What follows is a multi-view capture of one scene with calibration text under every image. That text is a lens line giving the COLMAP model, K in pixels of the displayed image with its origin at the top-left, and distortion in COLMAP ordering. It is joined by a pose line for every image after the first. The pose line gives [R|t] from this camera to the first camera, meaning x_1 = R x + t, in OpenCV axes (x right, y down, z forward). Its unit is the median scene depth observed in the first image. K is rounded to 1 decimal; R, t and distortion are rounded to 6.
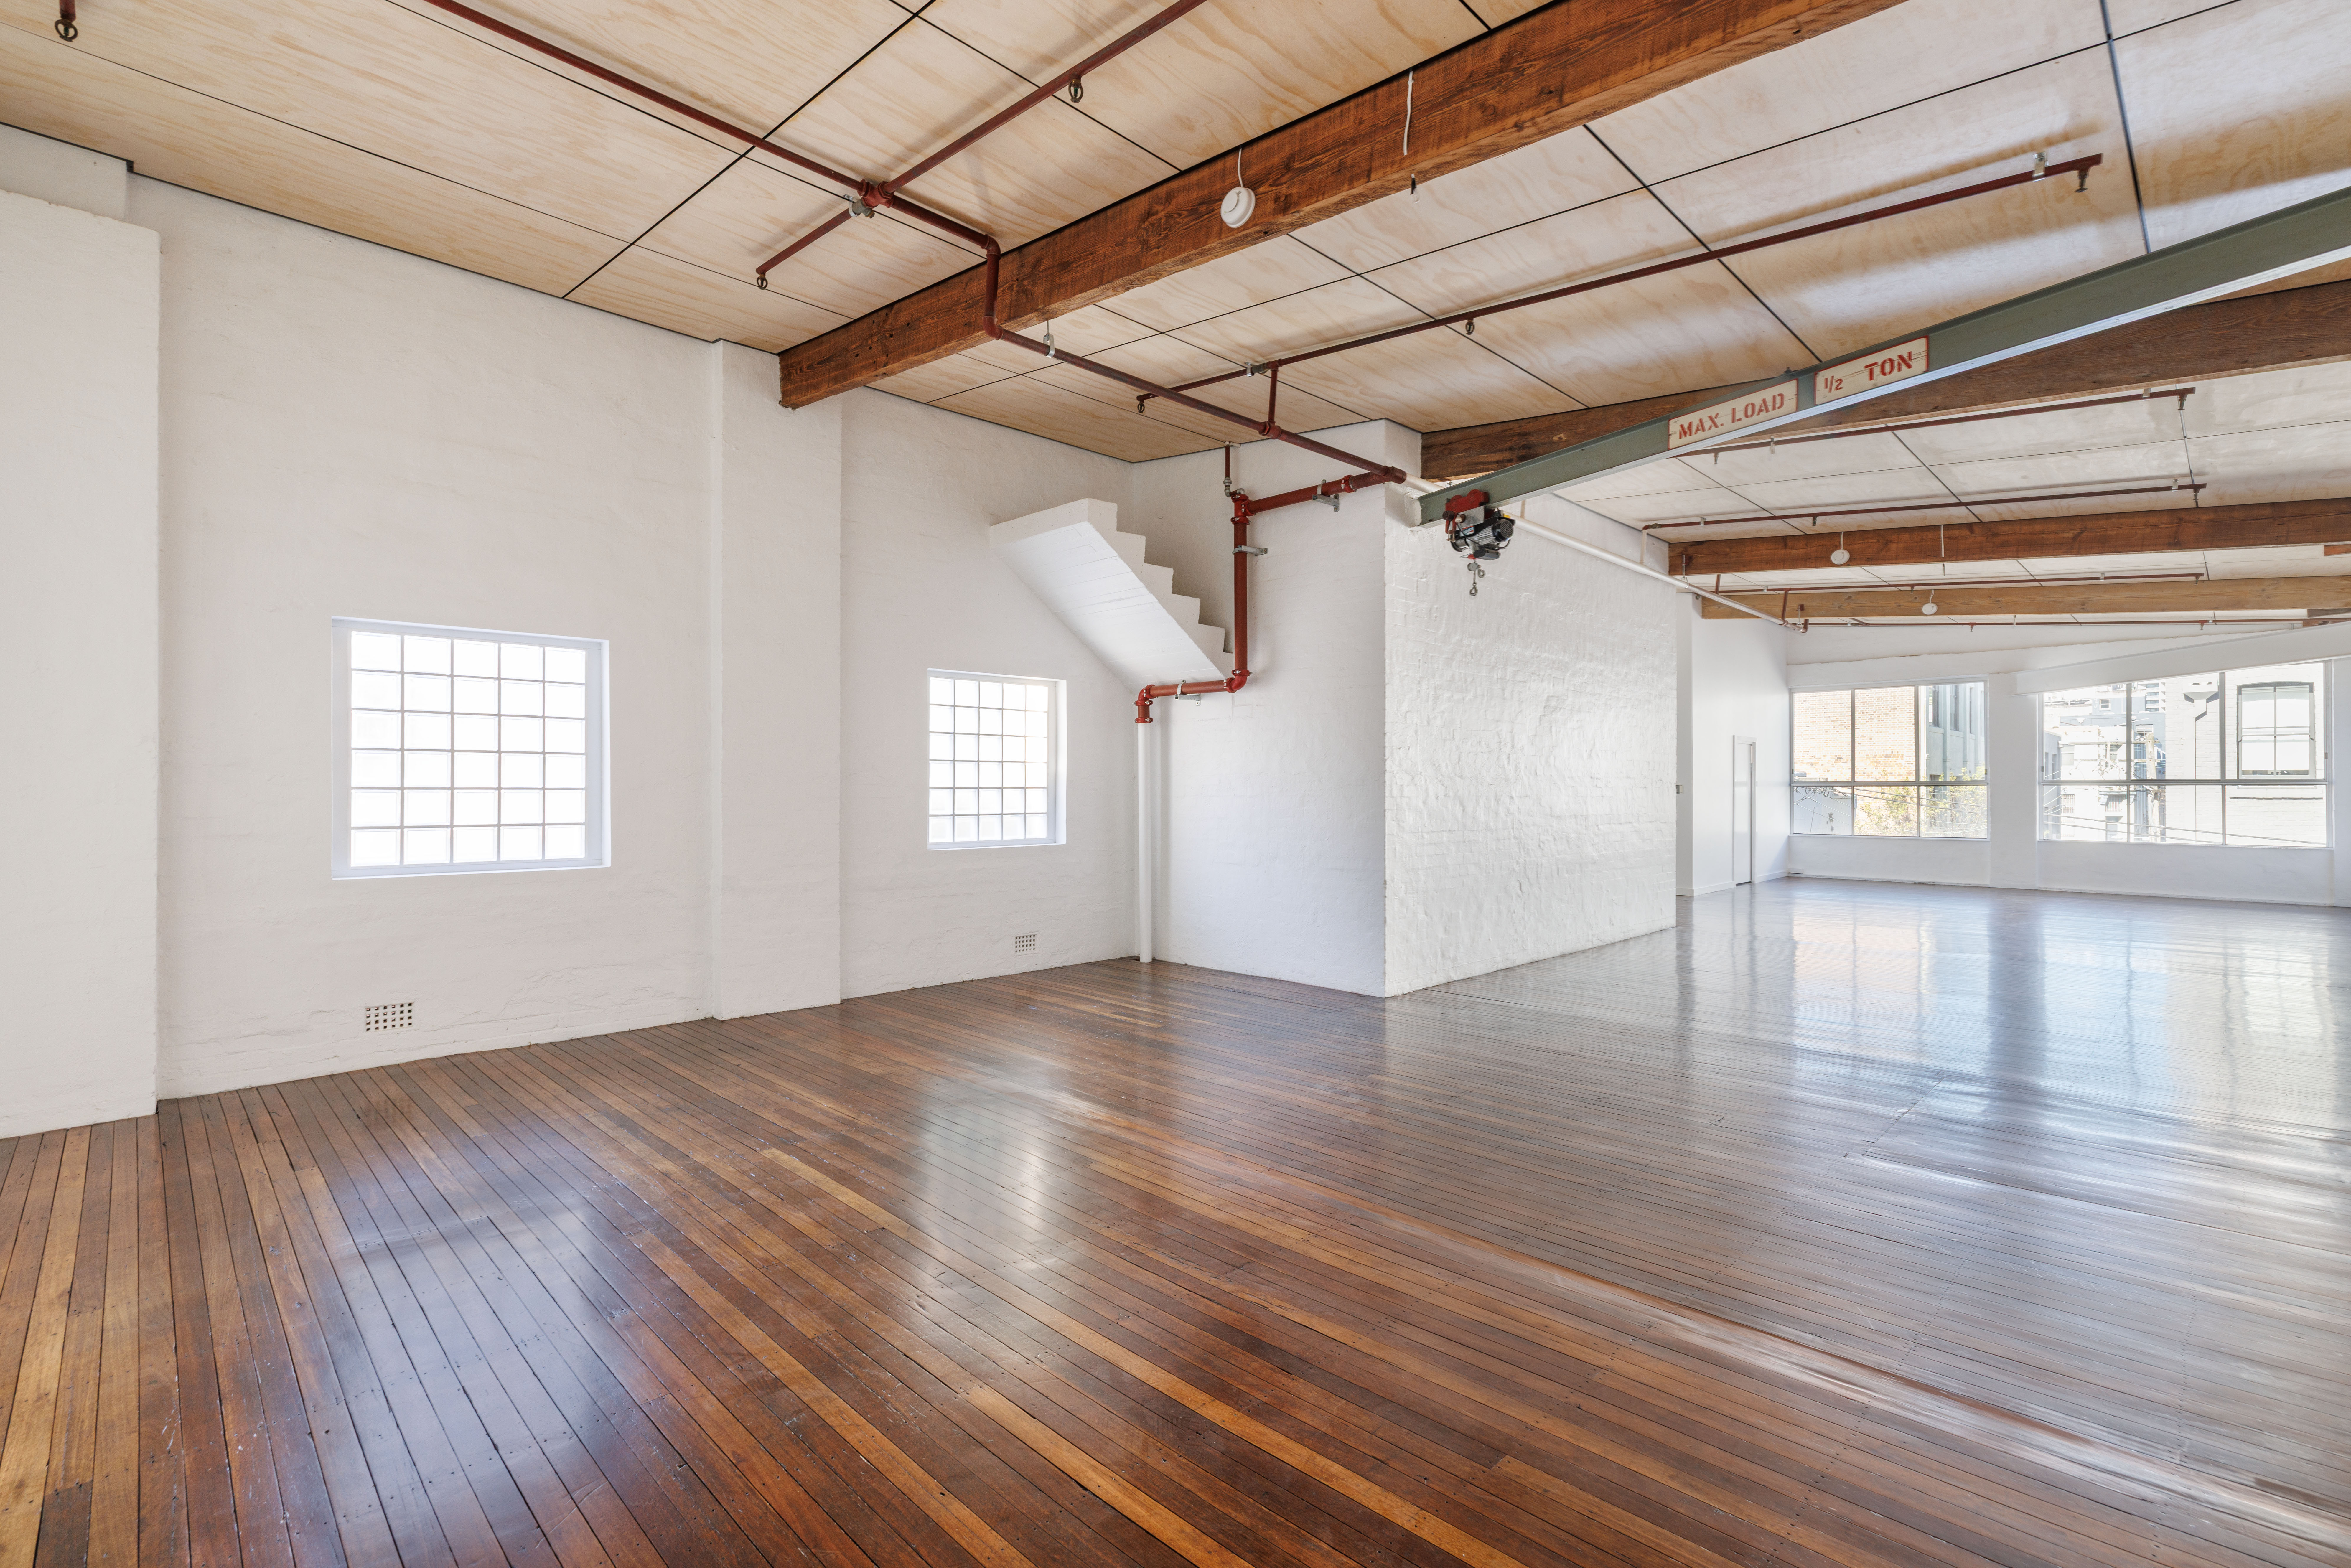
lens RADIAL K [[1053.0, 0, 1239.7], [0, 1053.0, 782.3], [0, 0, 1]] dist [0.000307, 0.000086]
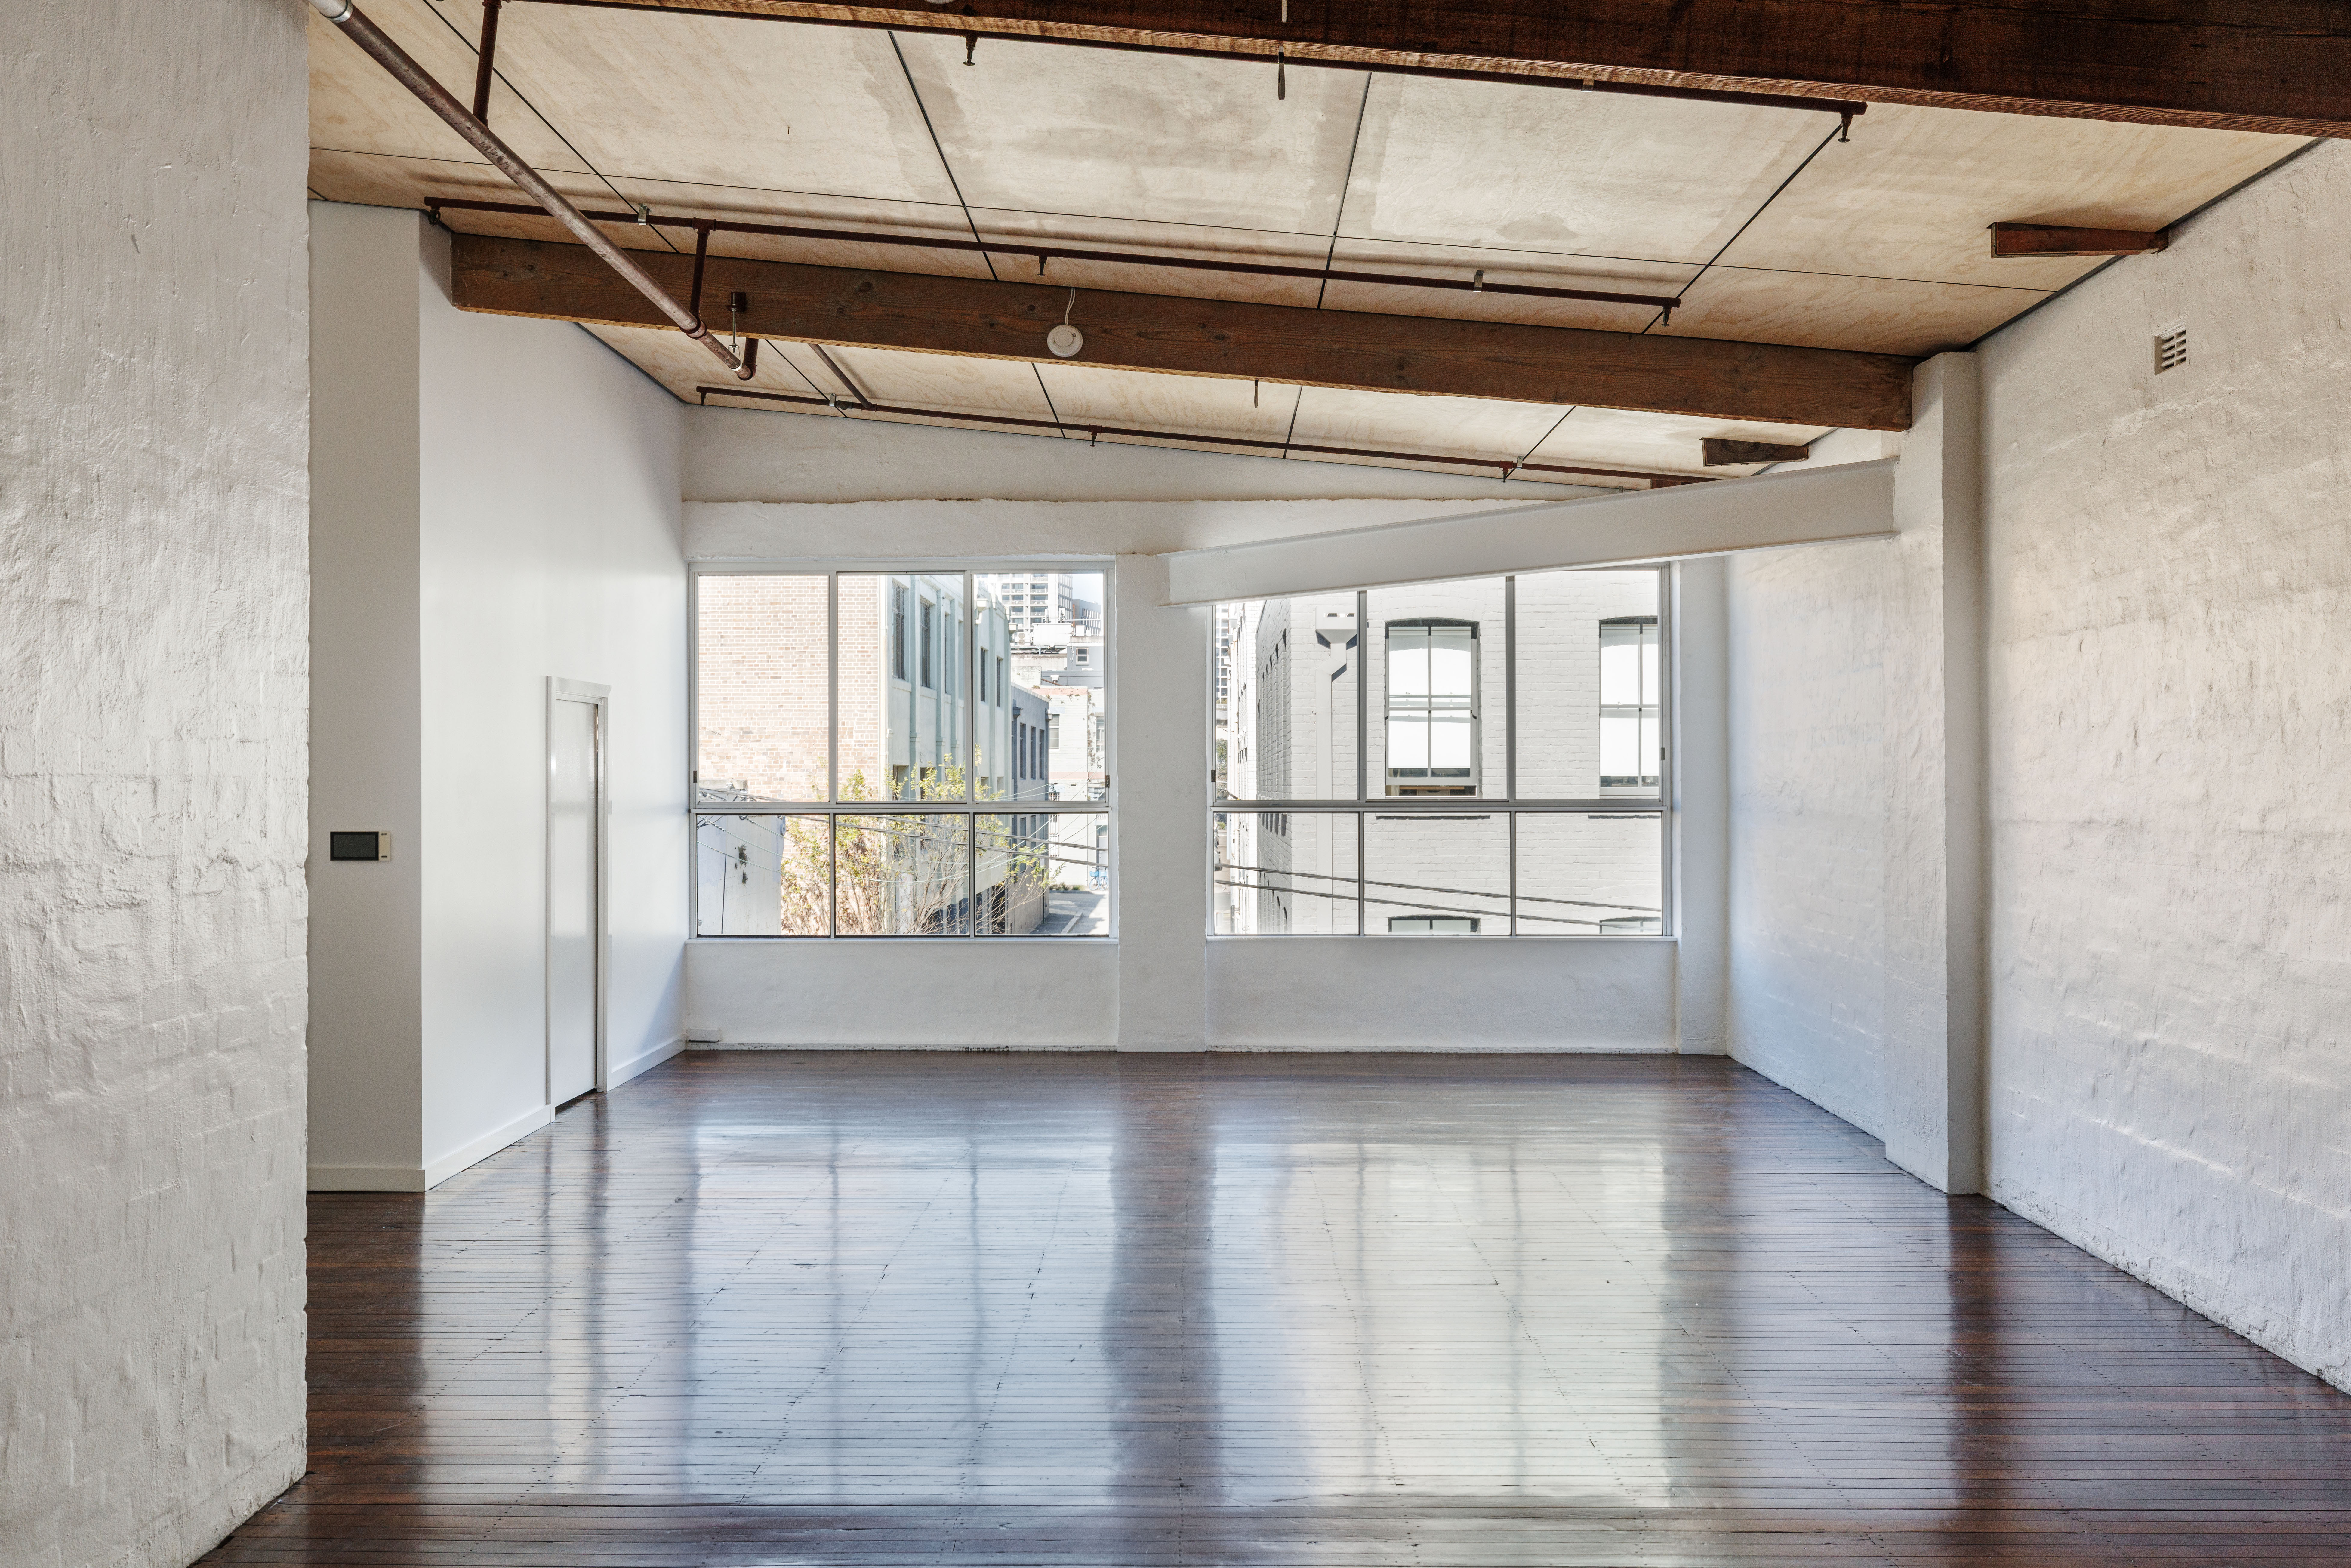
lens RADIAL K [[1973.3, 0, 1175.5], [0, 1973.3, 784.0], [0, 0, 1]] dist [0.001565, -0.001285]
pose [[0.734990, -0.003030, 0.678071, 0.162541], [-0.002200, 0.999974, 0.006852, -0.012861], [-0.678074, -0.006528, 0.734964, 0.345954]]
